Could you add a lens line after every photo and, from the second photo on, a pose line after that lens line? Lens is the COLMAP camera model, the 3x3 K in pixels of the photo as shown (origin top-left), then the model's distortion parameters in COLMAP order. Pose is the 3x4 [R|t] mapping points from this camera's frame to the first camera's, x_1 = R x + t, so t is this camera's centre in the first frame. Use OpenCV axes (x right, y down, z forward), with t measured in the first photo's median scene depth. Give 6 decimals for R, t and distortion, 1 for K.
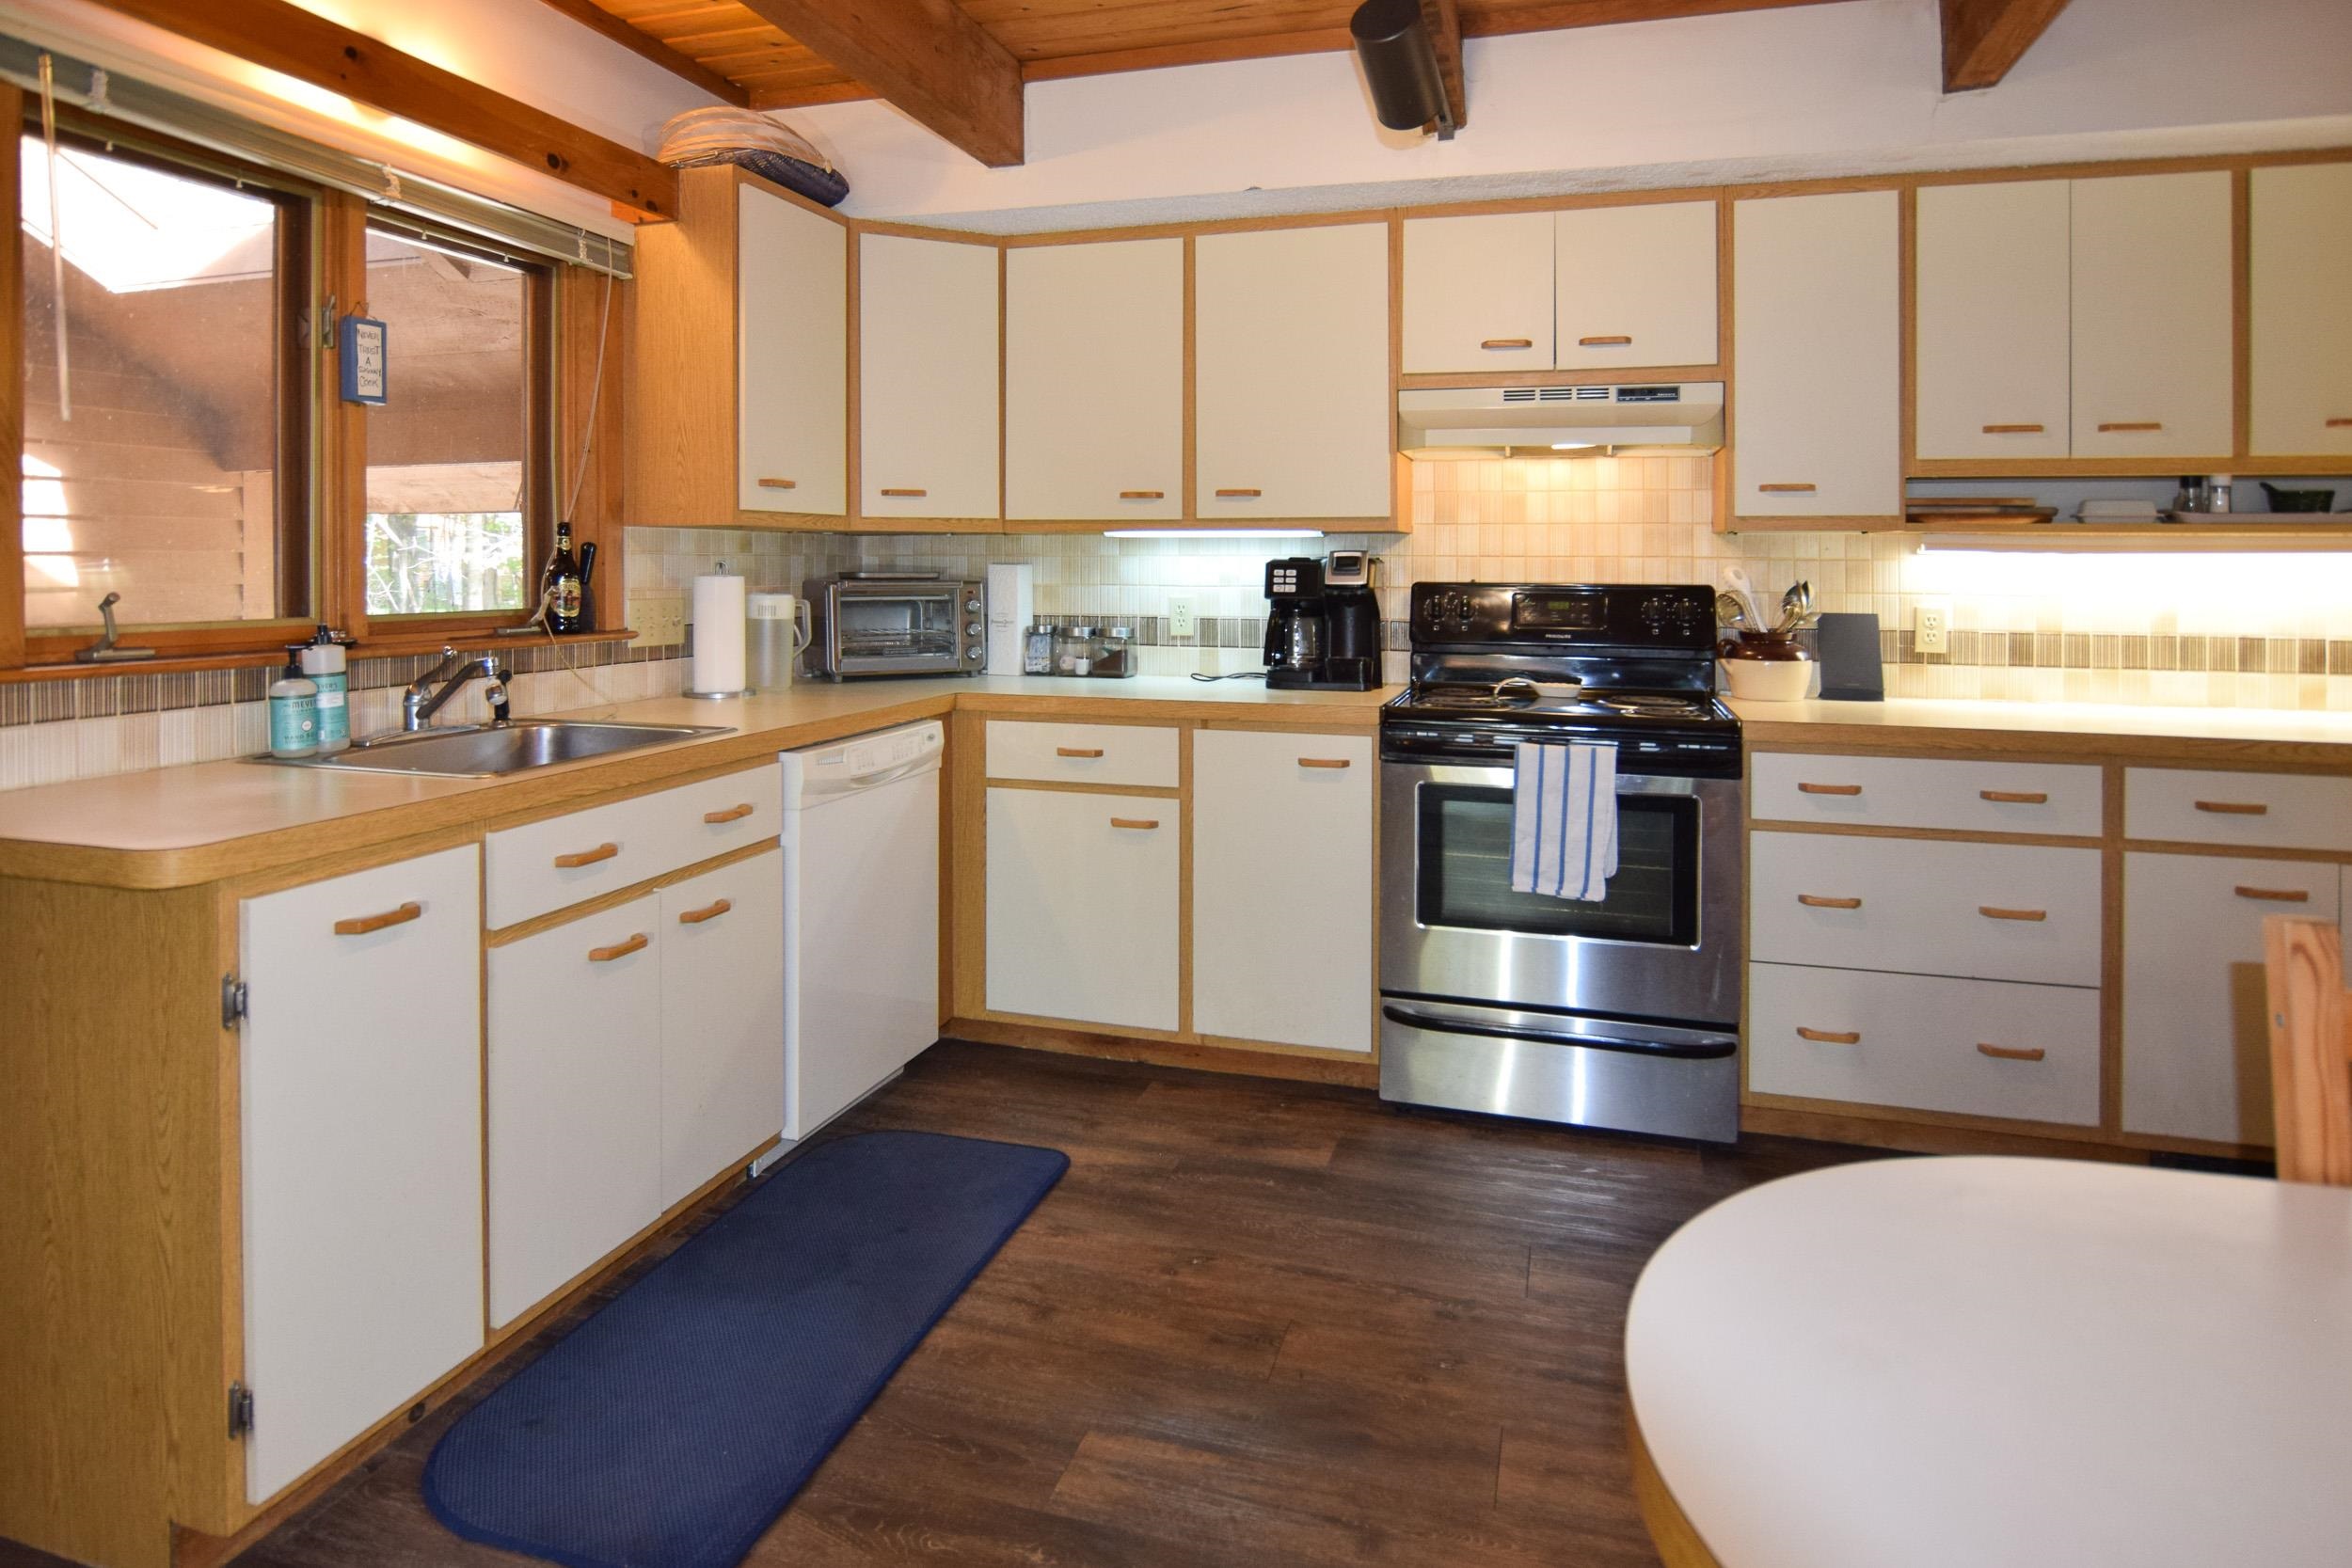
lens RADIAL K [[1316.4, 0, 1182.8], [0, 1316.4, 567.3], [0, 0, 1]] dist [-0.026306, 0.003002]
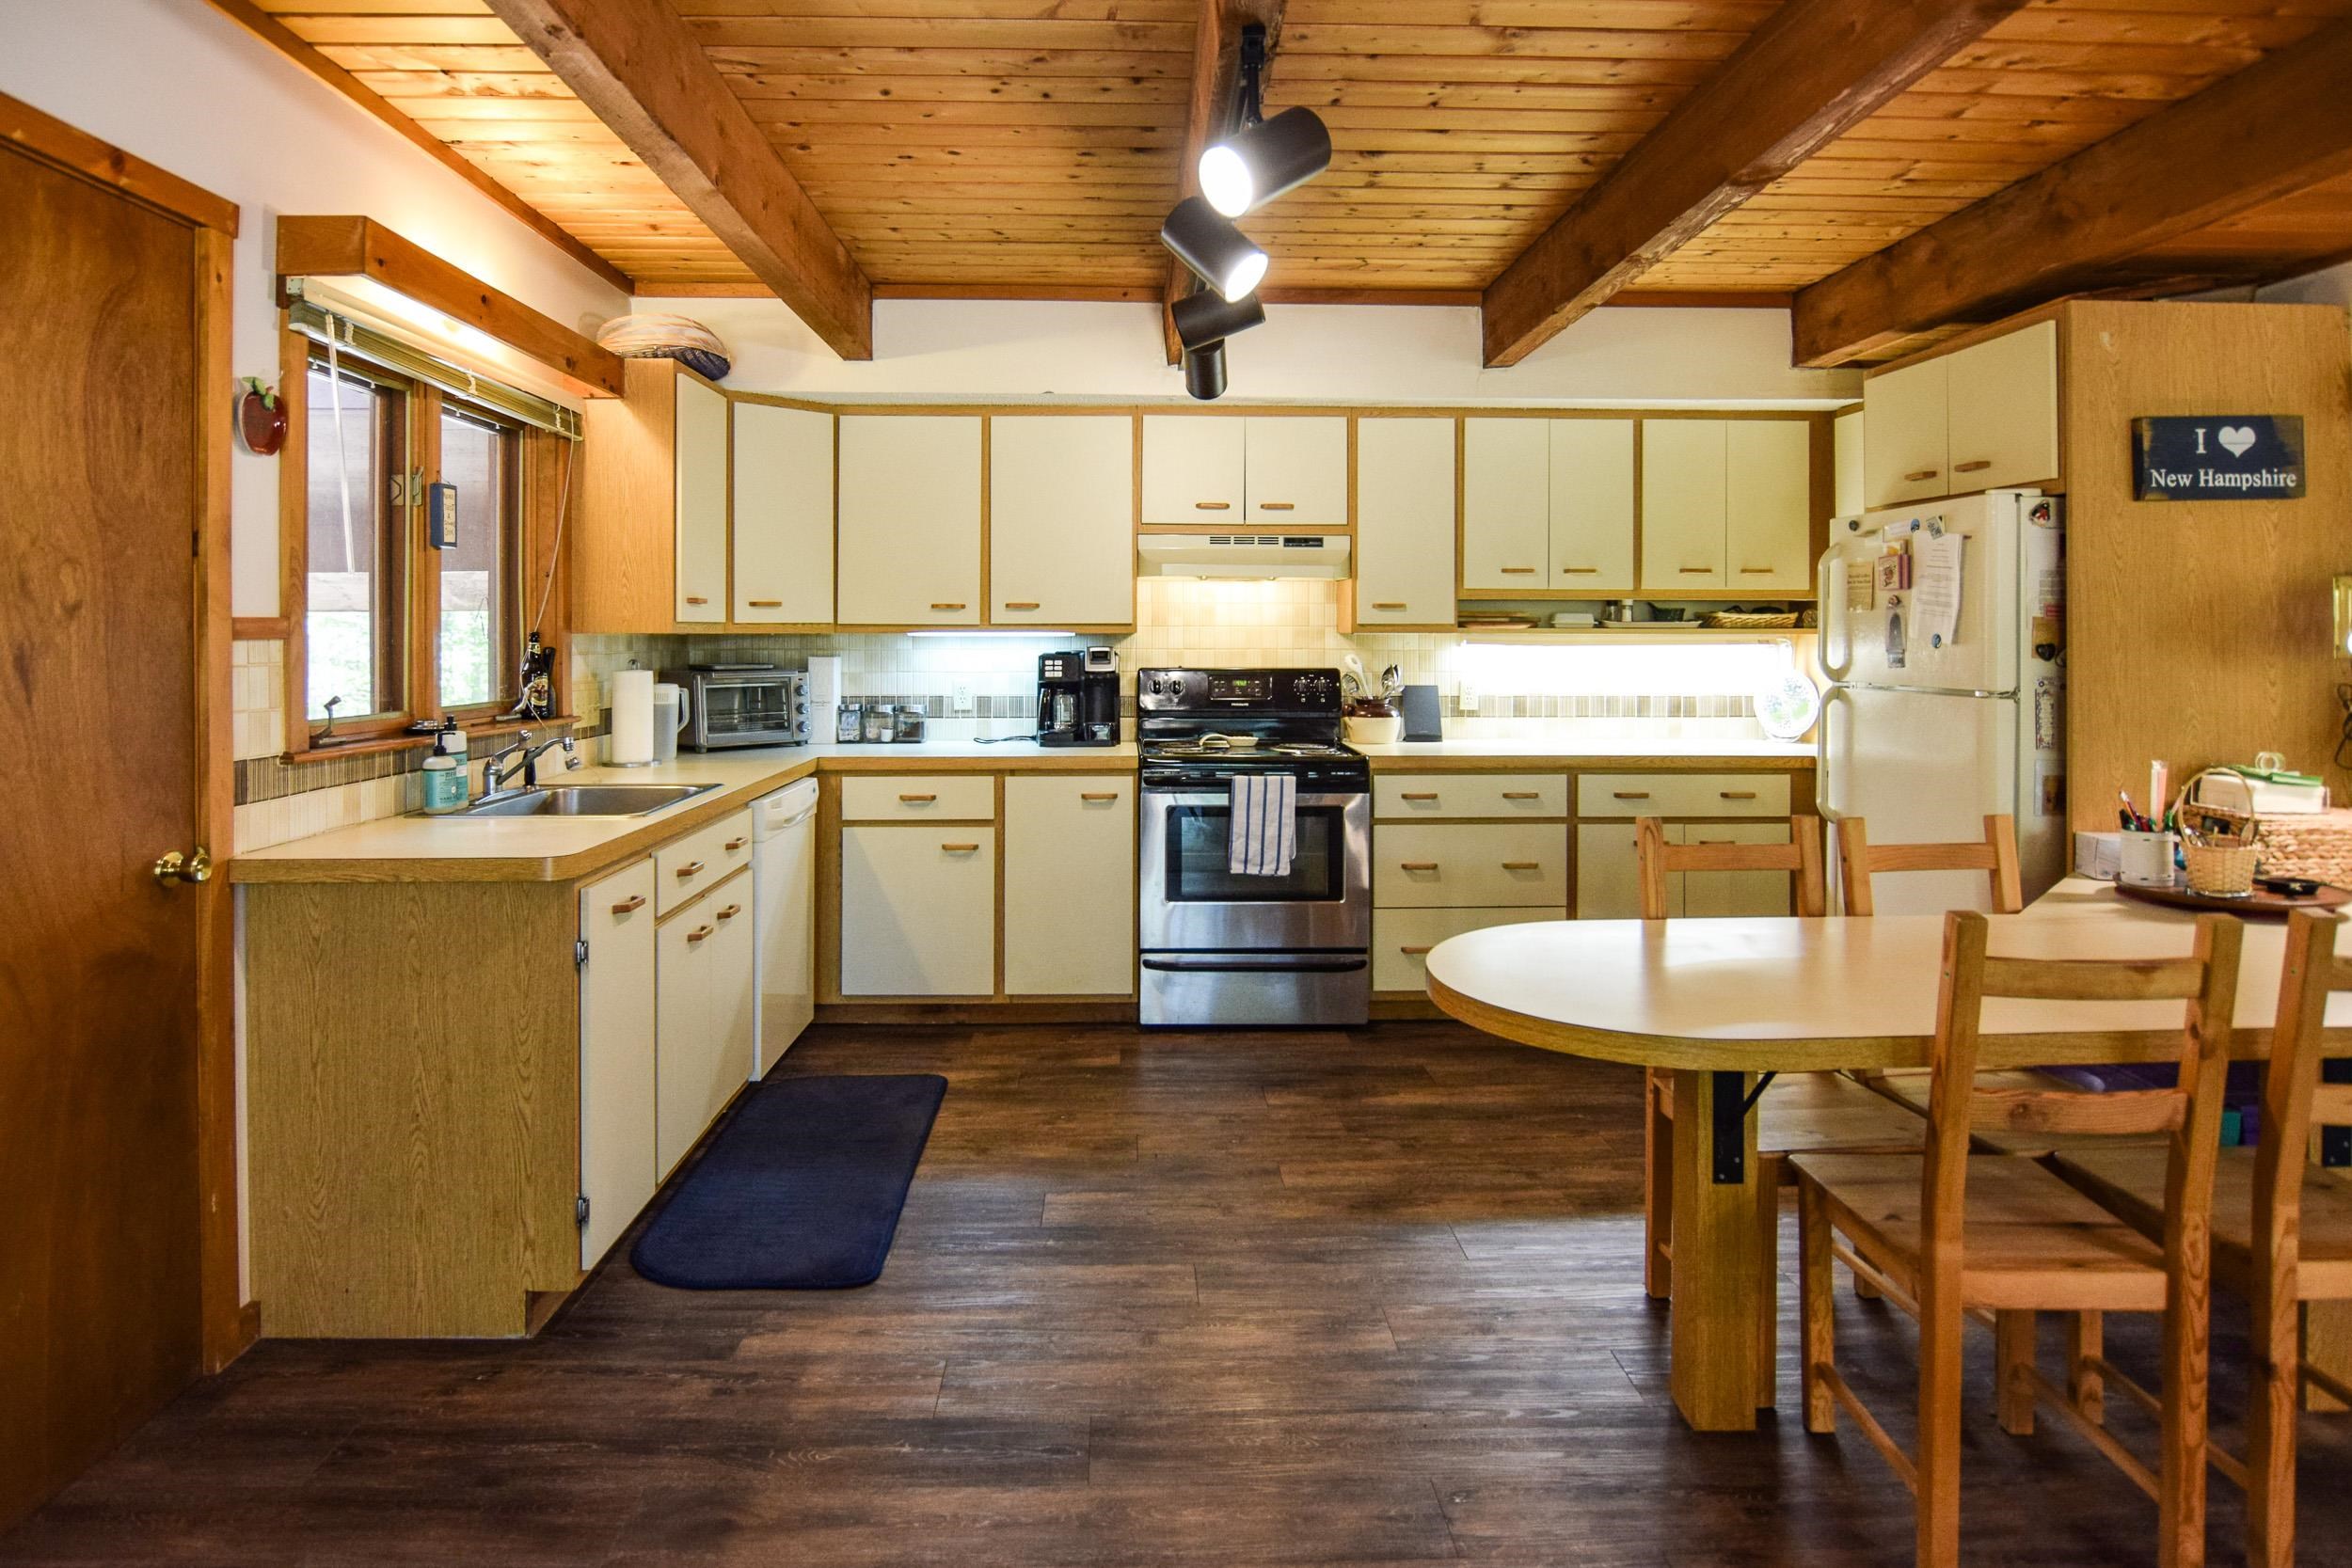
lens RADIAL K [[1261.1, 0, 1134.0], [0, 1261.1, 650.3], [0, 0, 1]] dist [-0.024678, 0.005118]
pose [[0.954902, -0.007516, 0.296825, -0.263491], [0.005007, 0.999945, 0.009212, -0.023011], [-0.296878, -0.007311, 0.954887, -0.328784]]
